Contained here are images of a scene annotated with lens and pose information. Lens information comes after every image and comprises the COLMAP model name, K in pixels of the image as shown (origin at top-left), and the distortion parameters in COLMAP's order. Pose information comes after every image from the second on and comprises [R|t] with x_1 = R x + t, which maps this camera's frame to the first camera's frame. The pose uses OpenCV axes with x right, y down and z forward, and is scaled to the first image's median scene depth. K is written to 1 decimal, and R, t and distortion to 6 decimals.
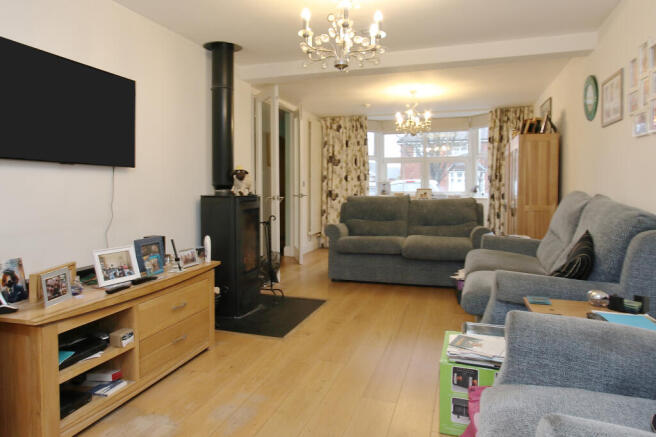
lens RADIAL K [[447.4, 0, 327.2], [0, 447.4, 199.8], [0, 0, 1]] dist [-0.007040, -0.000262]
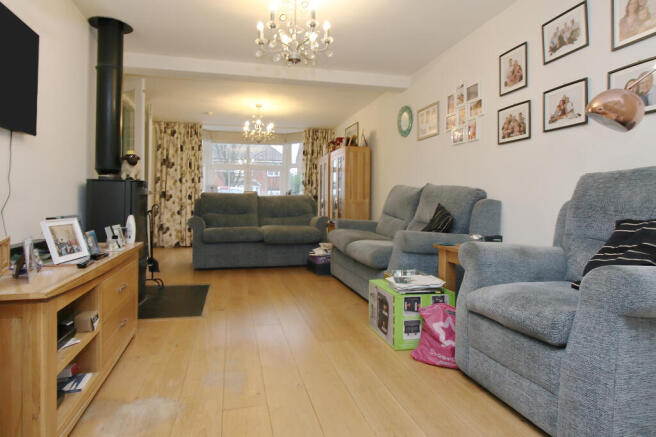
lens RADIAL K [[382.6, 0, 326.7], [0, 382.6, 201.4], [0, 0, 1]] dist [-0.020566, 0.000898]
pose [[0.847547, 0.004872, 0.530698, -0.201798], [0.013043, 0.999465, -0.030005, 0.047464], [-0.530560, 0.032353, 0.847030, 0.060844]]
